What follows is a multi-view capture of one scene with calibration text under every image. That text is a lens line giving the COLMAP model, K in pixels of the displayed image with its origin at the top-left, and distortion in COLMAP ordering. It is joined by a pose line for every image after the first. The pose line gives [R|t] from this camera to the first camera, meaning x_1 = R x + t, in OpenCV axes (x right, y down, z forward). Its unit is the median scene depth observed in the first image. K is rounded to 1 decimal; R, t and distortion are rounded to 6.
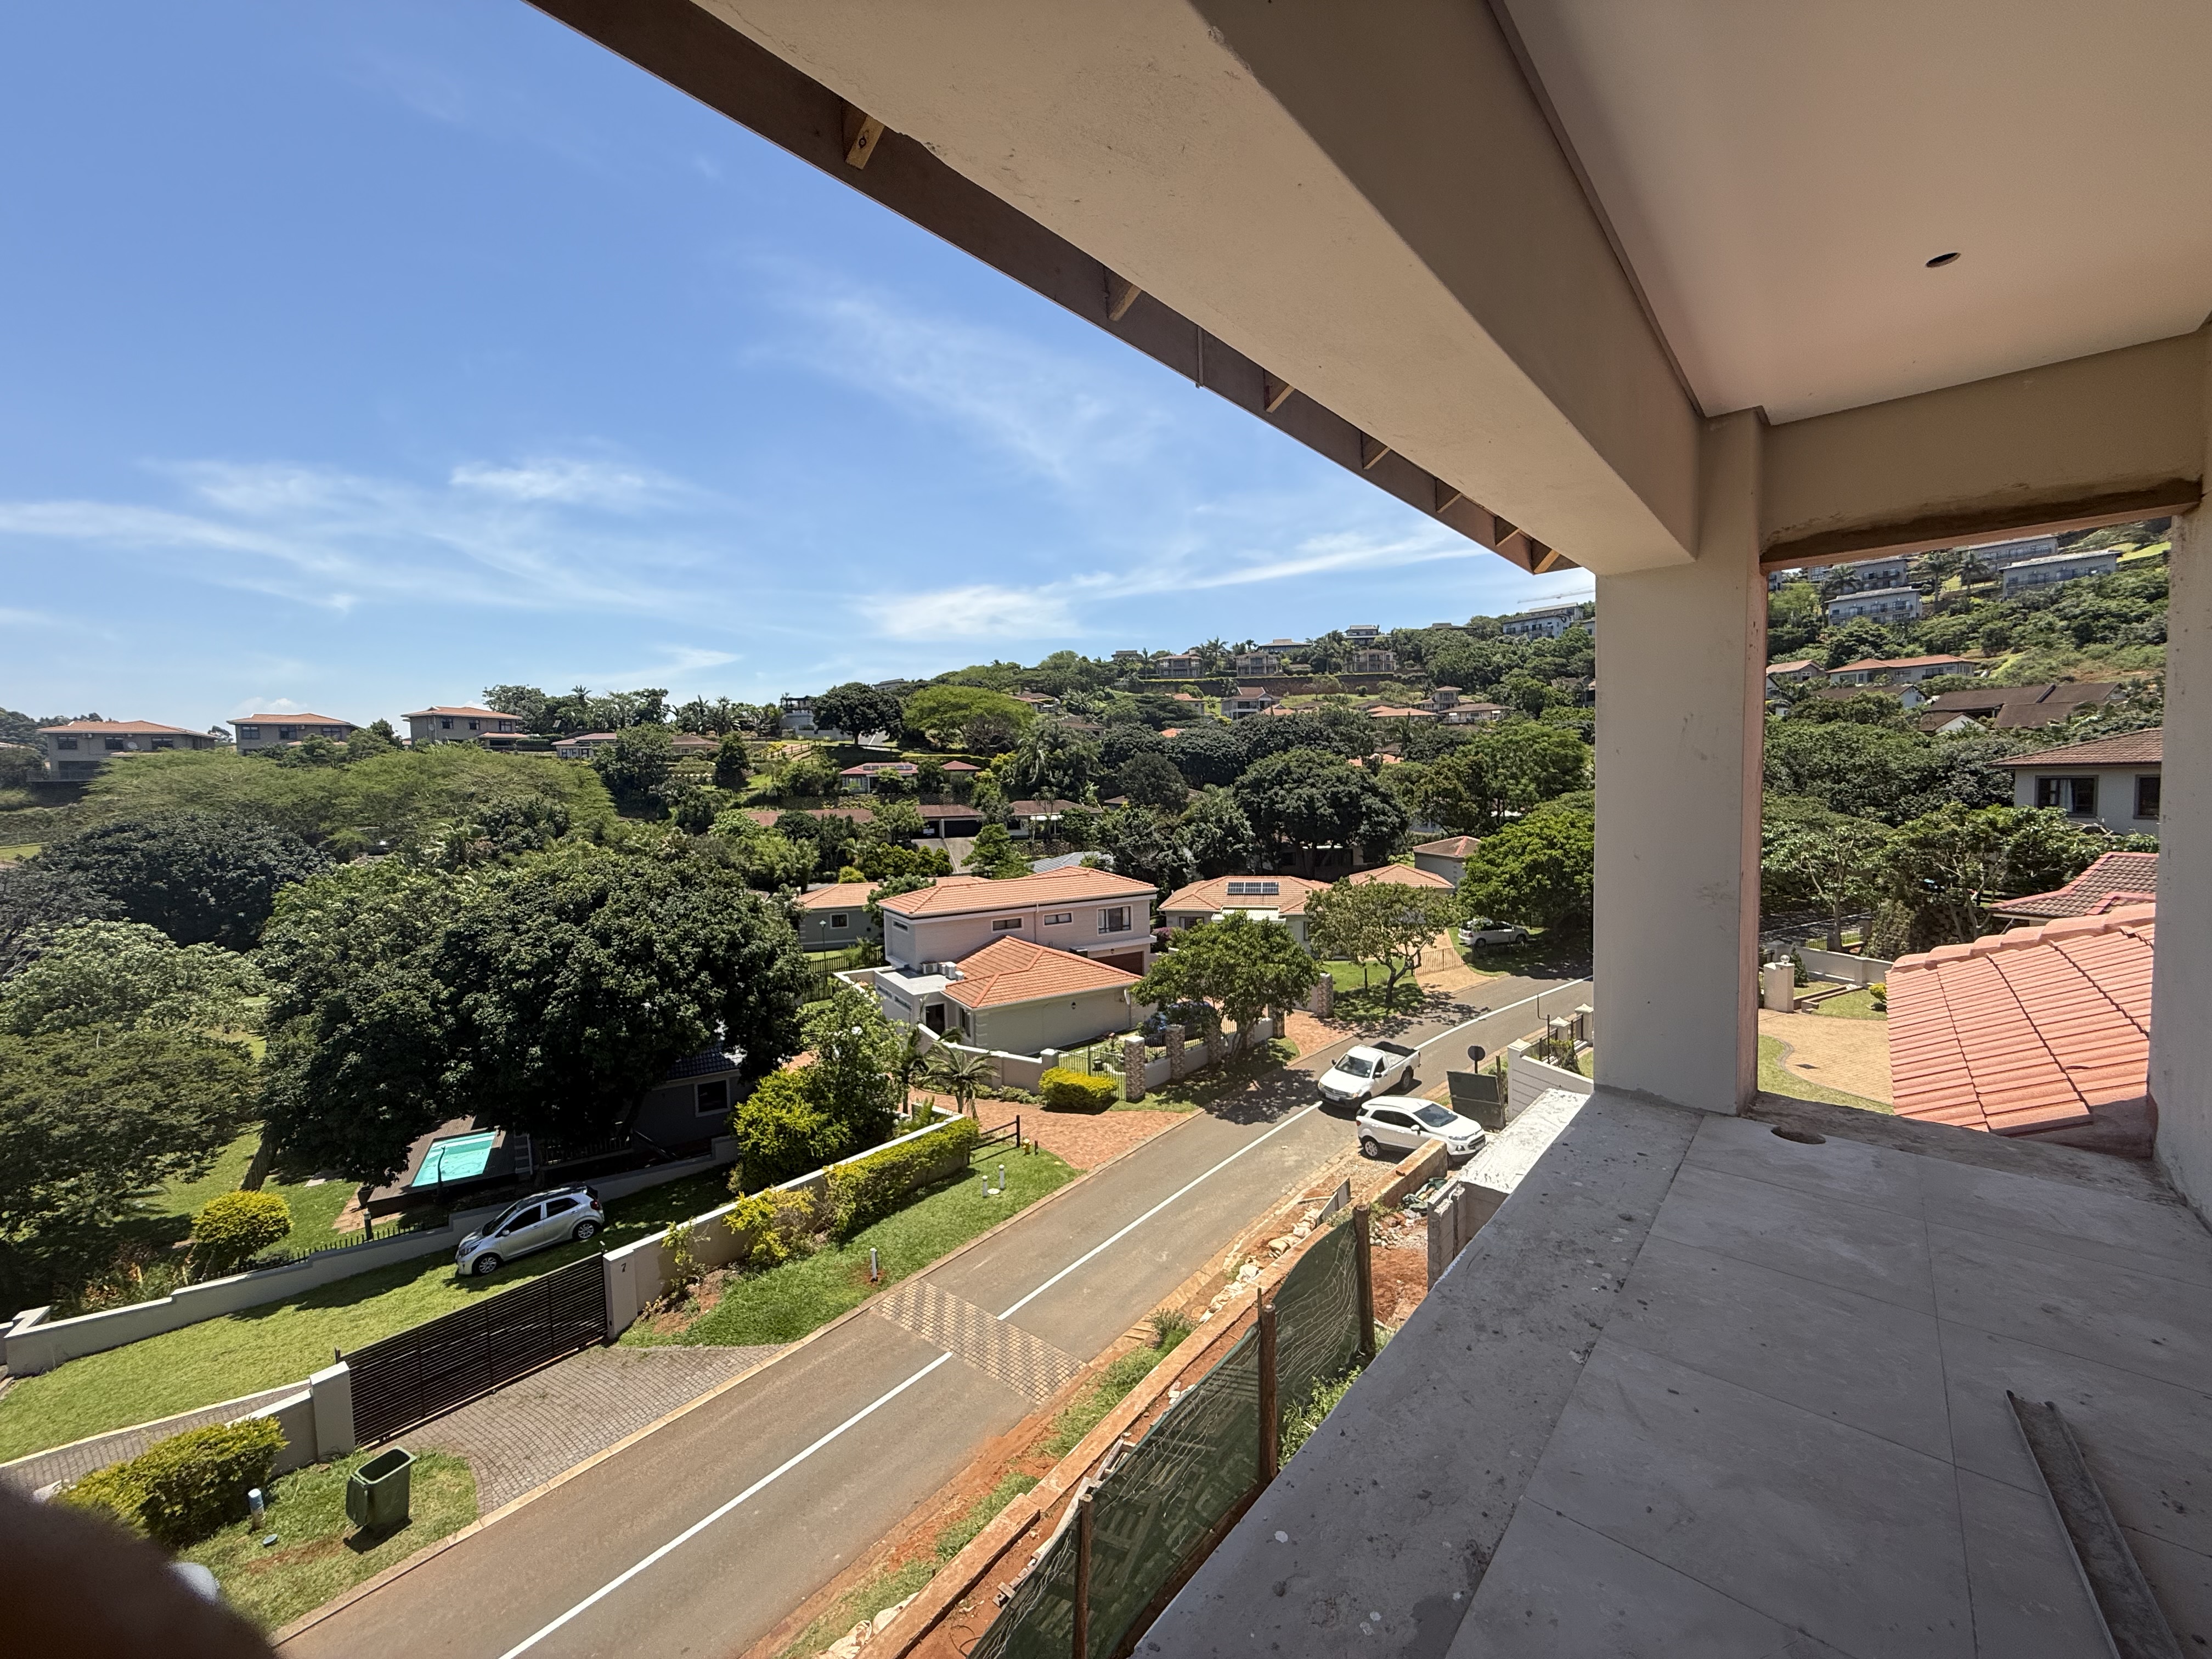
lens RADIAL K [[884.7, 0, 1107.0], [0, 884.7, 830.1], [0, 0, 1]] dist [-0.000472, 0.000570]
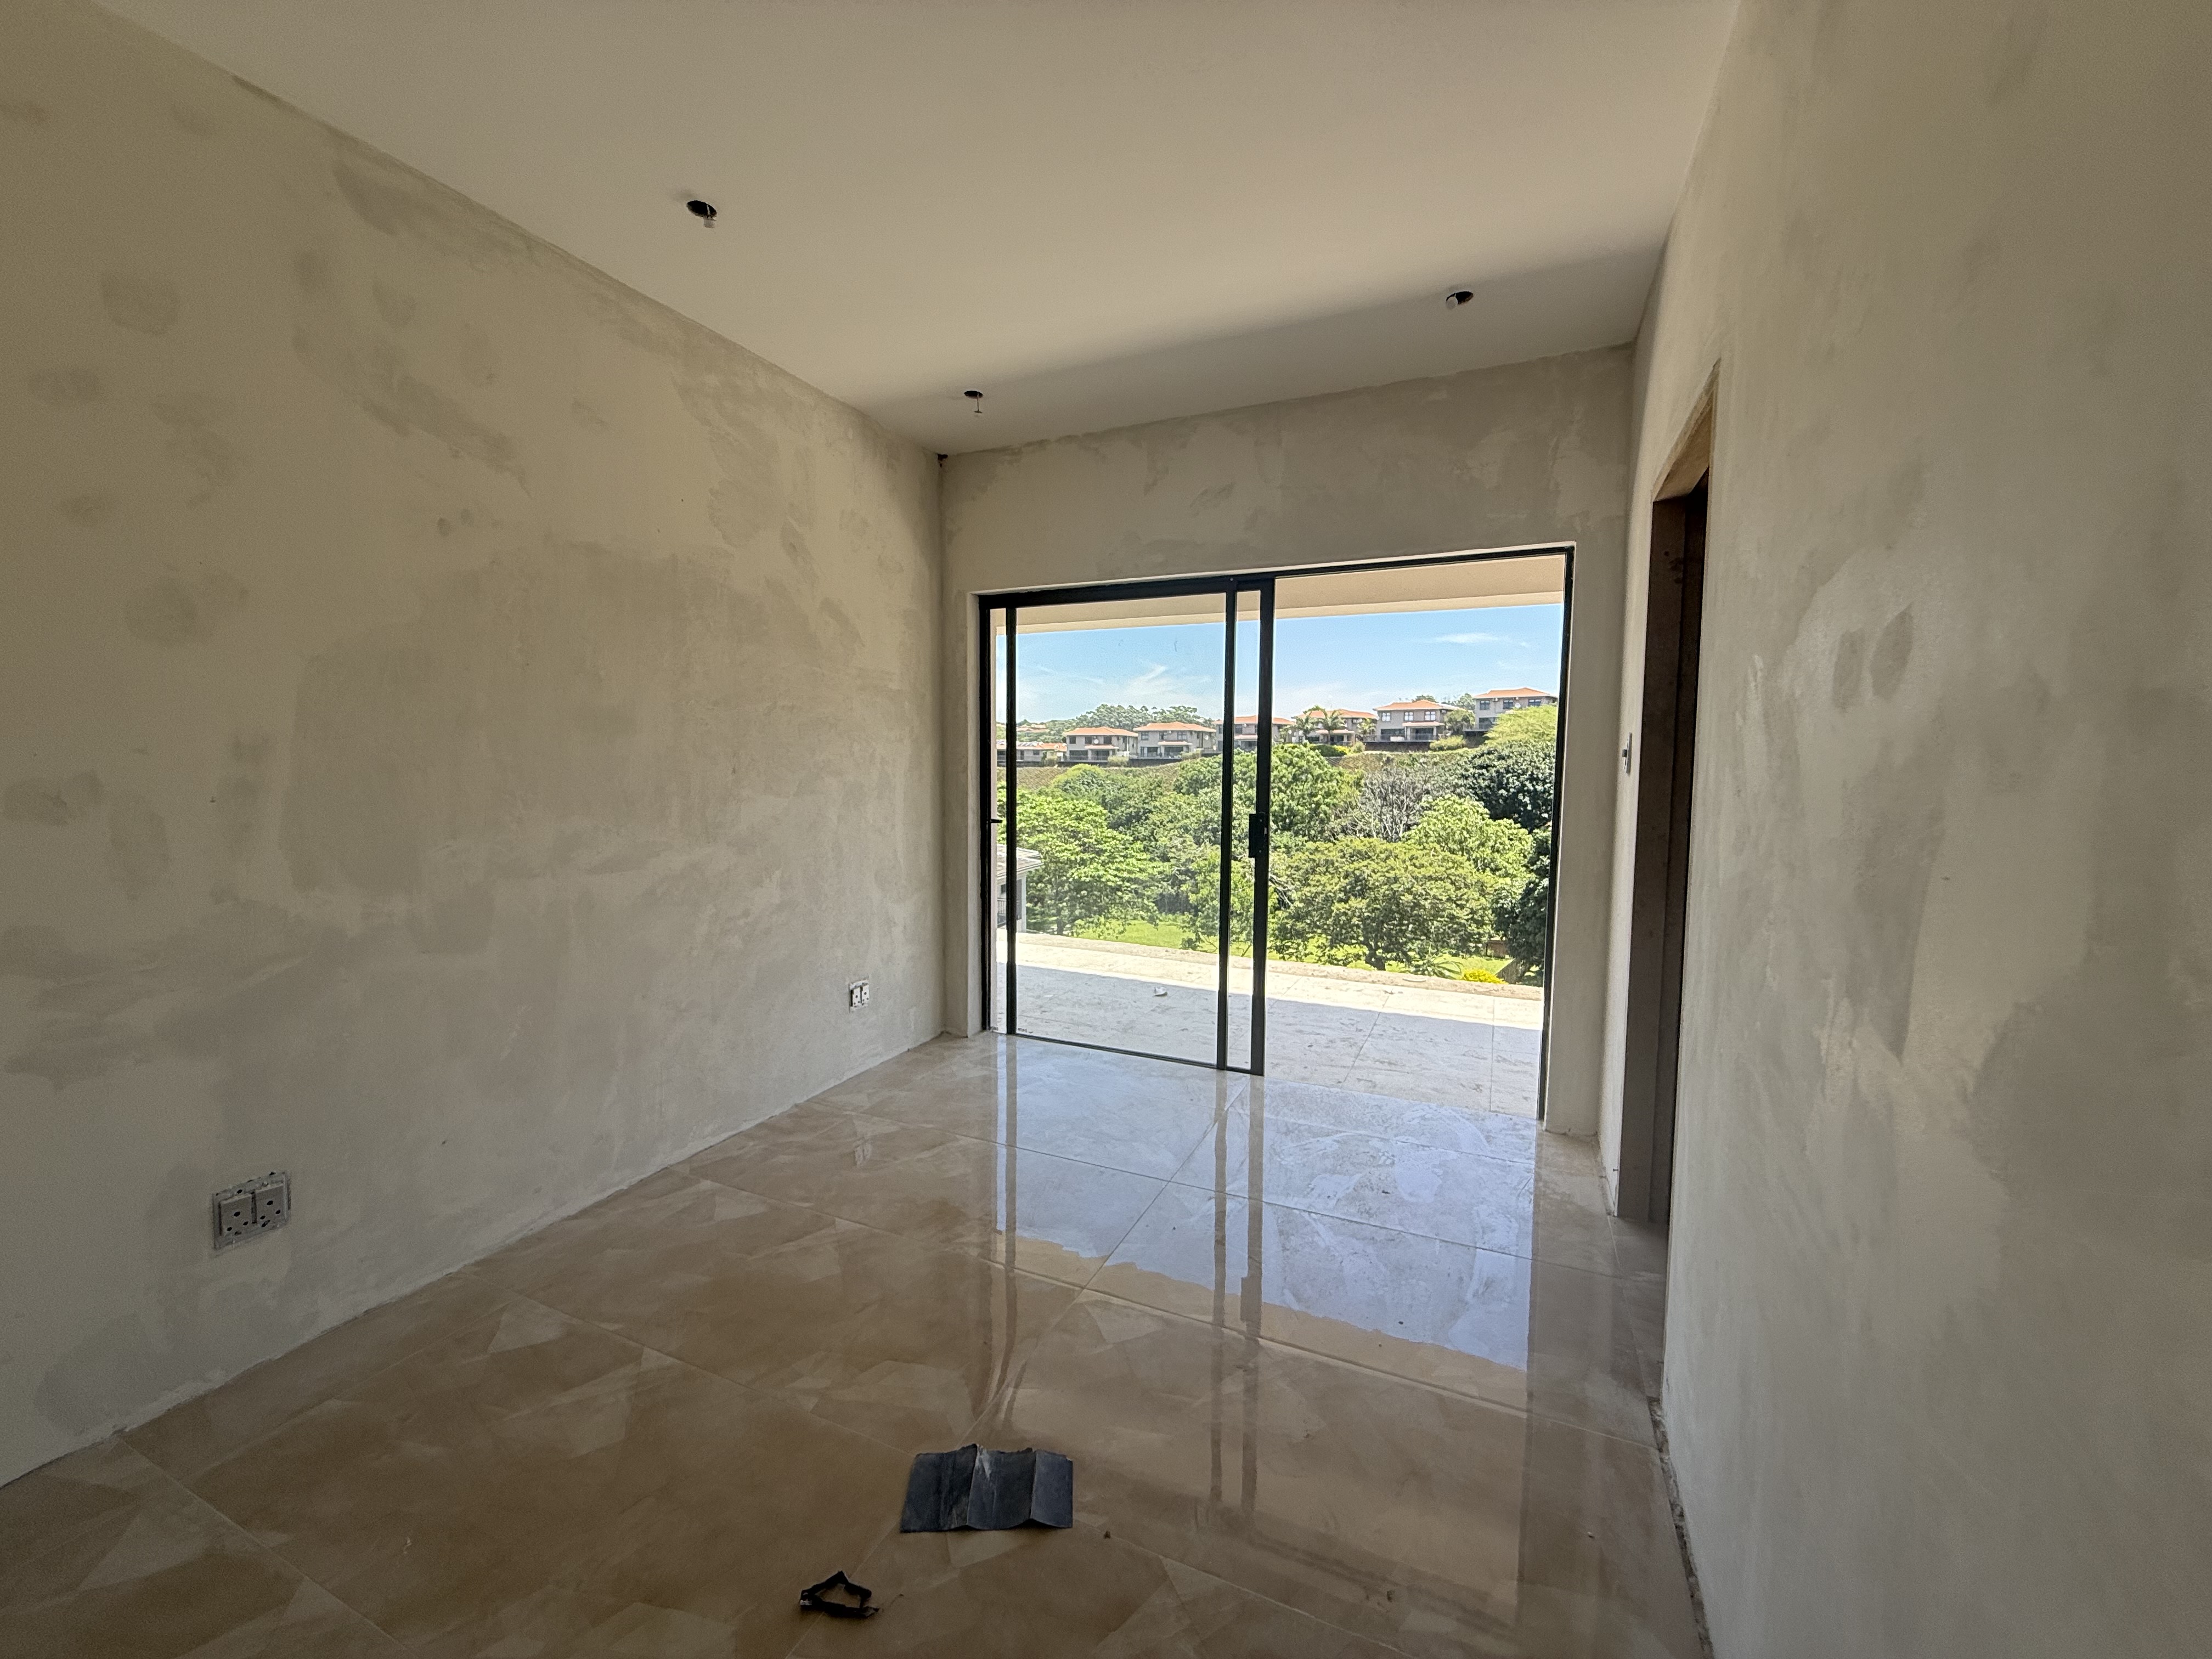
lens RADIAL K [[884.7, 0, 1100.2], [0, 884.7, 831.8], [0, 0, 1]] dist [-0.000472, 0.000570]
pose [[0.278370, 0.100041, -0.955250, 0.094276], [-0.067589, 0.994136, 0.084417, 0.049543], [0.958093, 0.041065, 0.283499, -0.007830]]
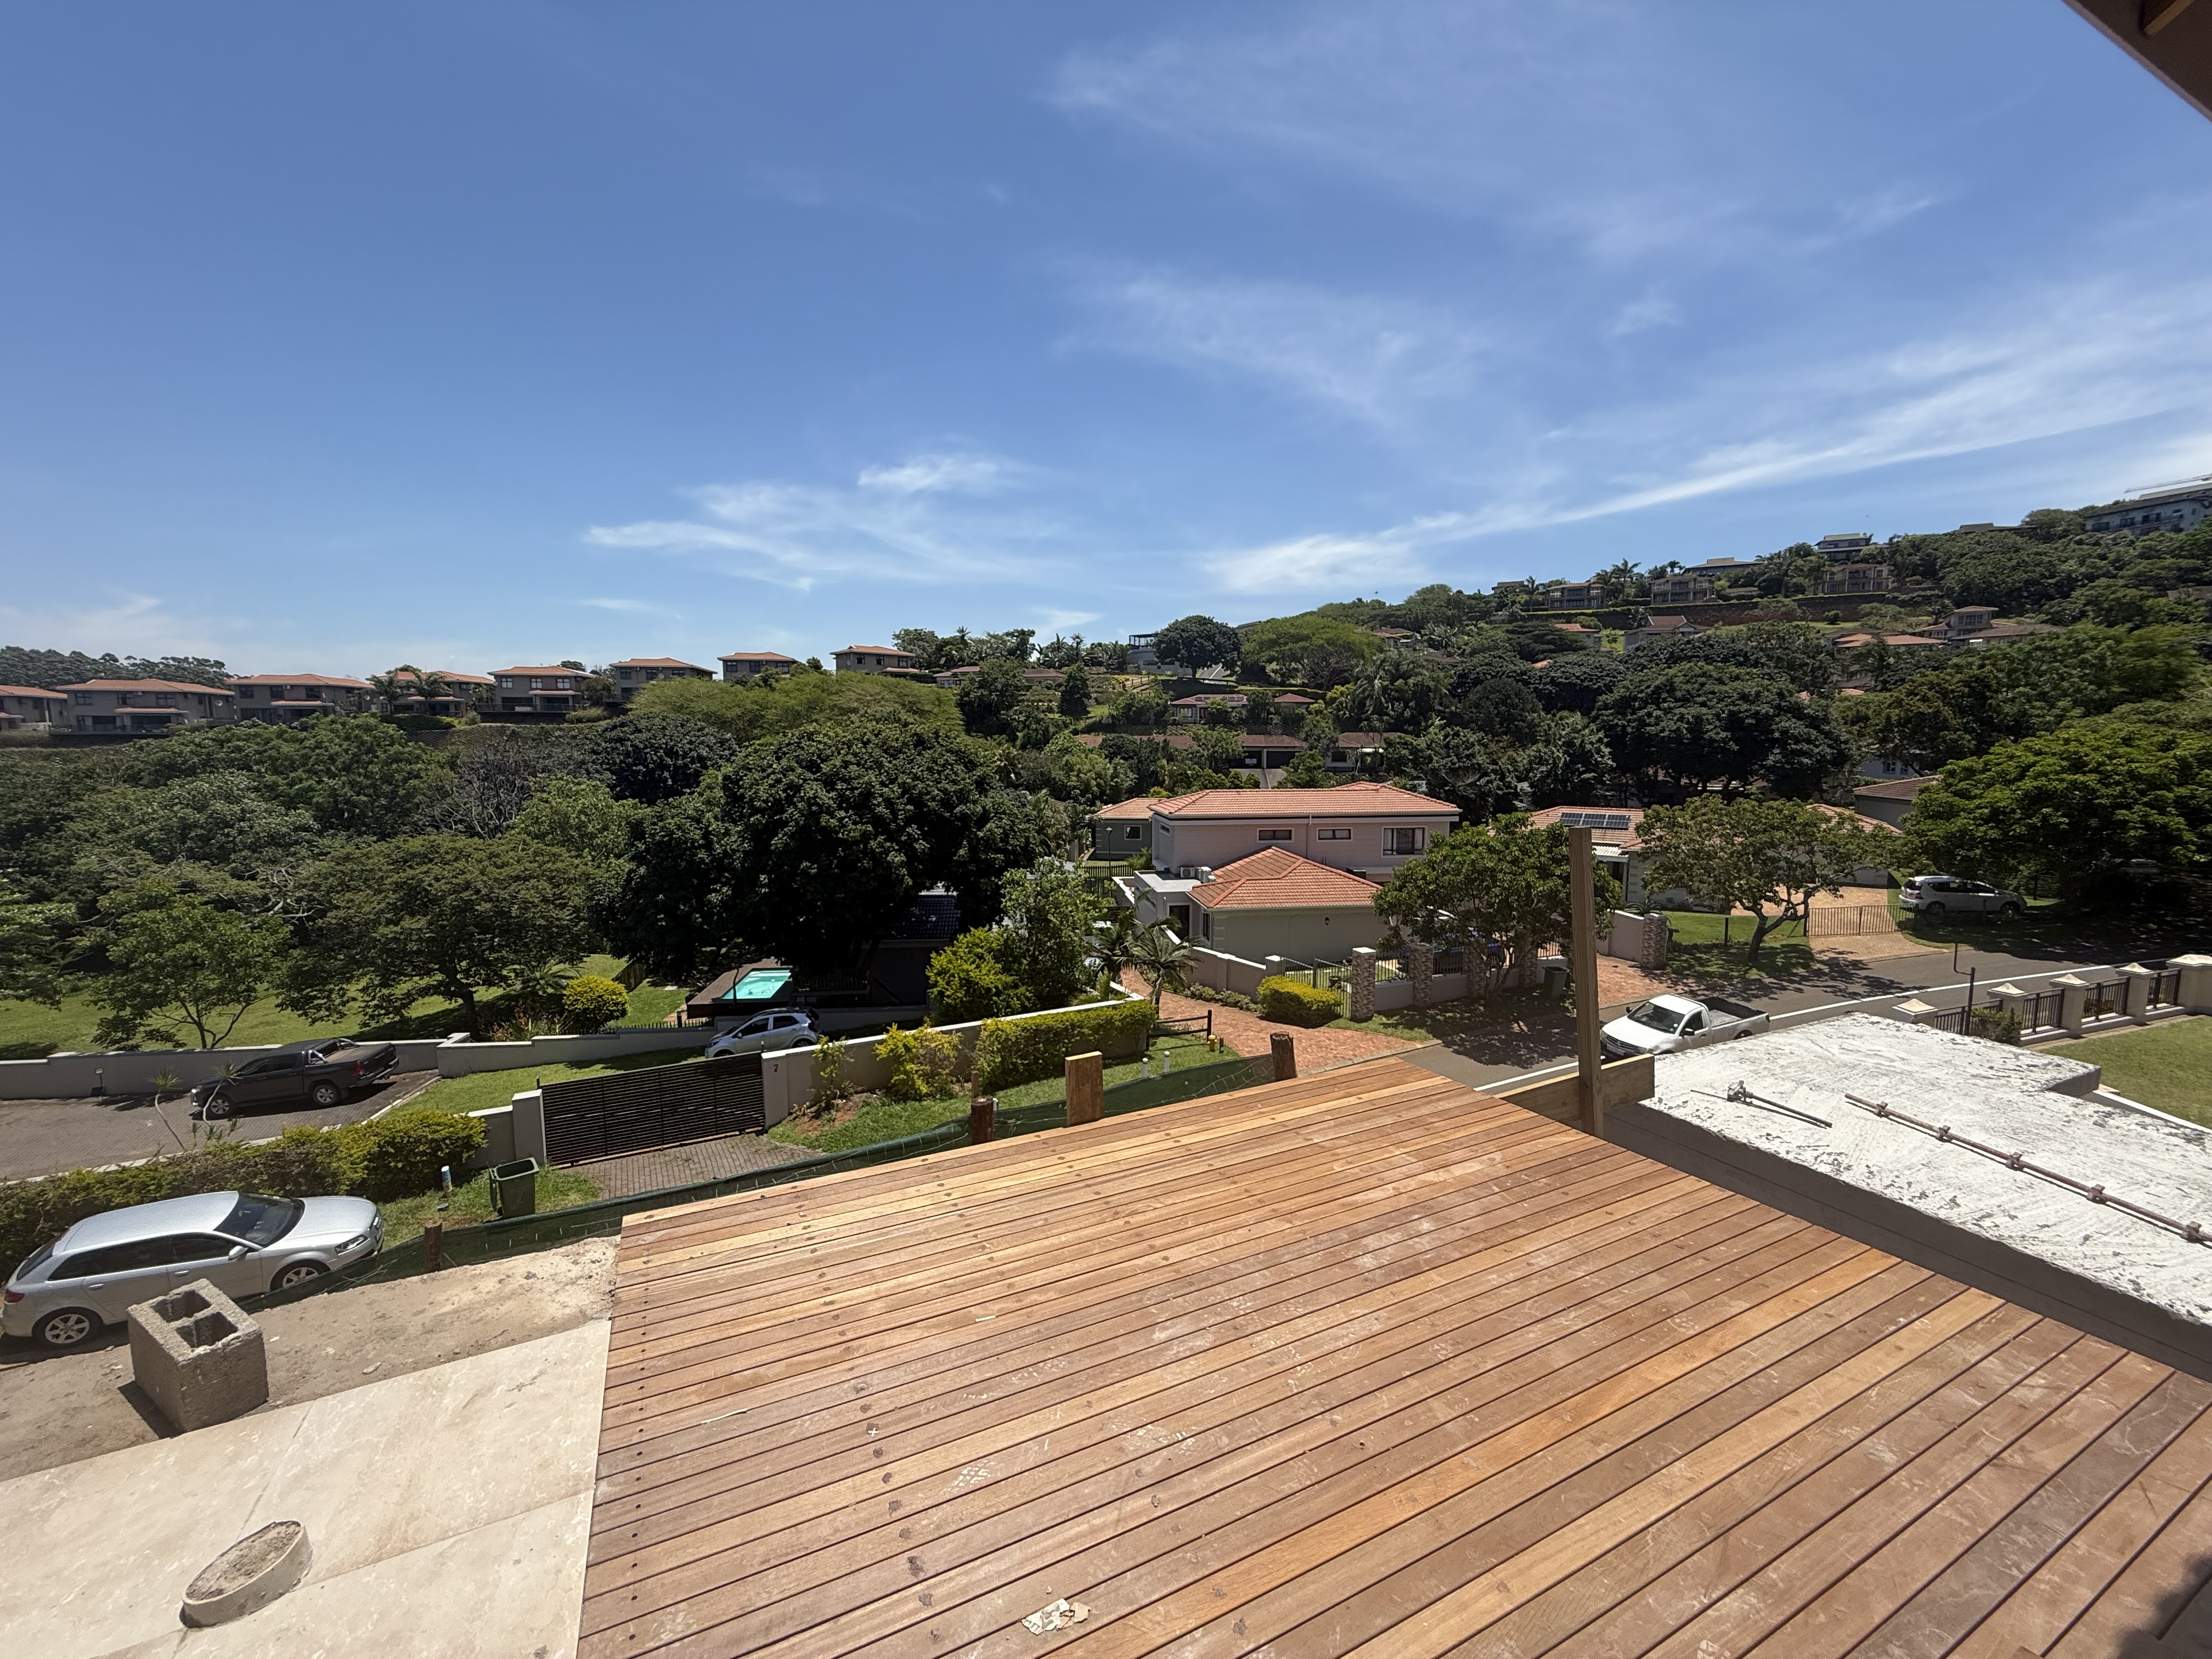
lens RADIAL K [[884.7, 0, 1103.0], [0, 884.7, 828.1], [0, 0, 1]] dist [-0.000472, 0.000570]
pose [[0.916954, 0.061091, -0.394288, 0.076793], [-0.040449, 0.997351, 0.060460, 0.044677], [0.396937, -0.039490, 0.916996, 0.067784]]
